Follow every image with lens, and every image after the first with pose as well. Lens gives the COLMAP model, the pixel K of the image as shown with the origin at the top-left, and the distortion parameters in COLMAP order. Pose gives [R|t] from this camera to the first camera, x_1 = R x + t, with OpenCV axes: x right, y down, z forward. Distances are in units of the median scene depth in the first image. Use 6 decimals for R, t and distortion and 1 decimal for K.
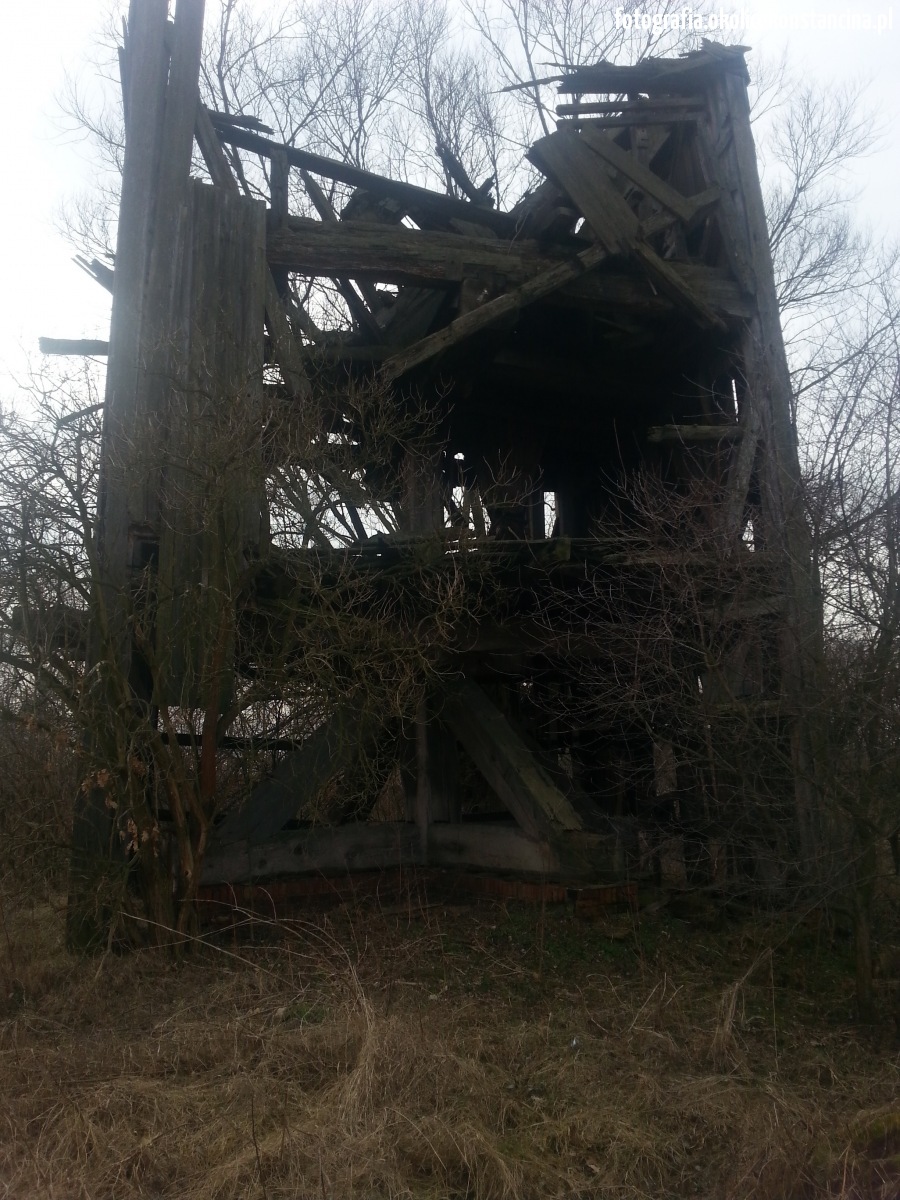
lens RADIAL K [[996.8, 0, 455.6], [0, 996.8, 598.1], [0, 0, 1]] dist [0.025249, -0.085170]
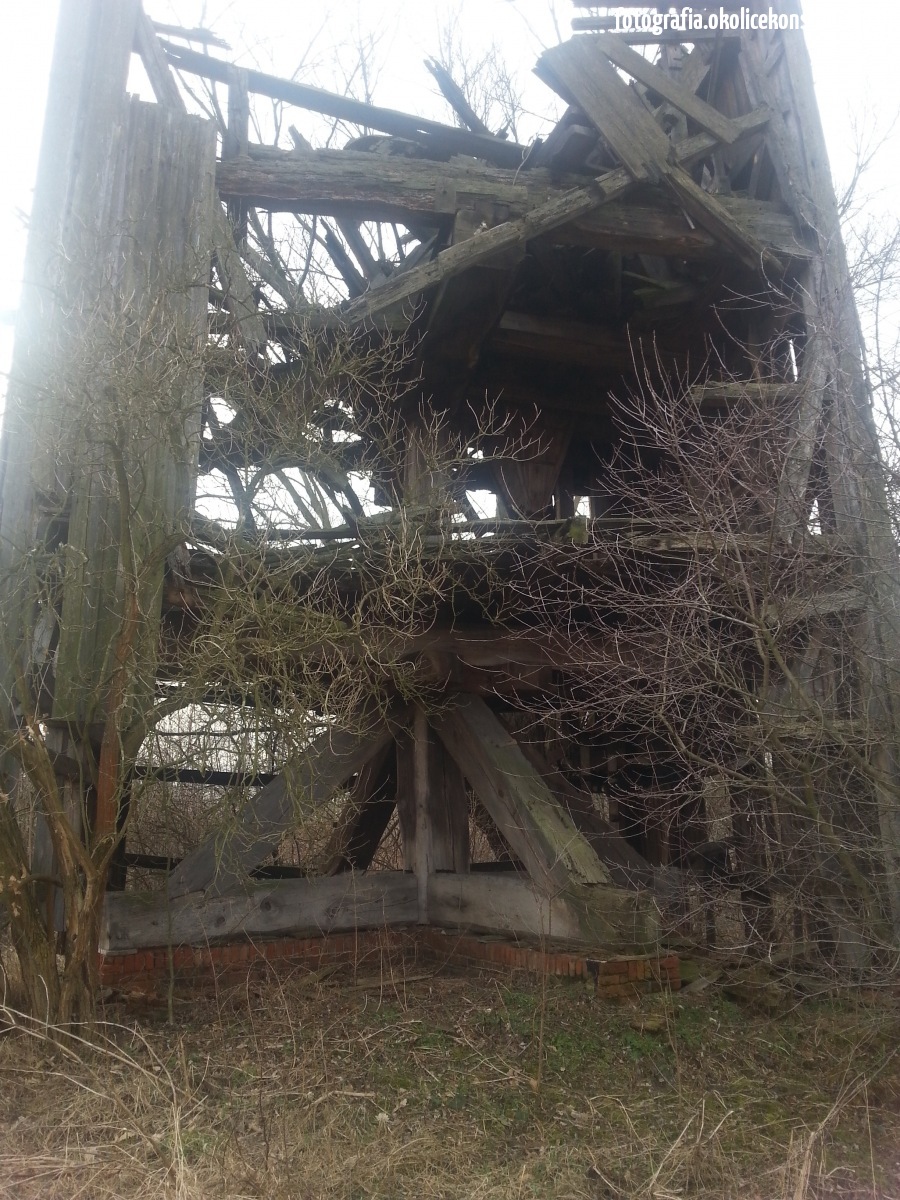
lens RADIAL K [[996.8, 0, 451.3], [0, 996.8, 603.1], [0, 0, 1]] dist [0.025249, -0.085170]
pose [[0.998124, -0.008426, -0.060646, 0.050534], [0.005944, 0.999142, -0.040997, 0.040012], [0.060939, 0.040560, 0.997317, 0.184833]]
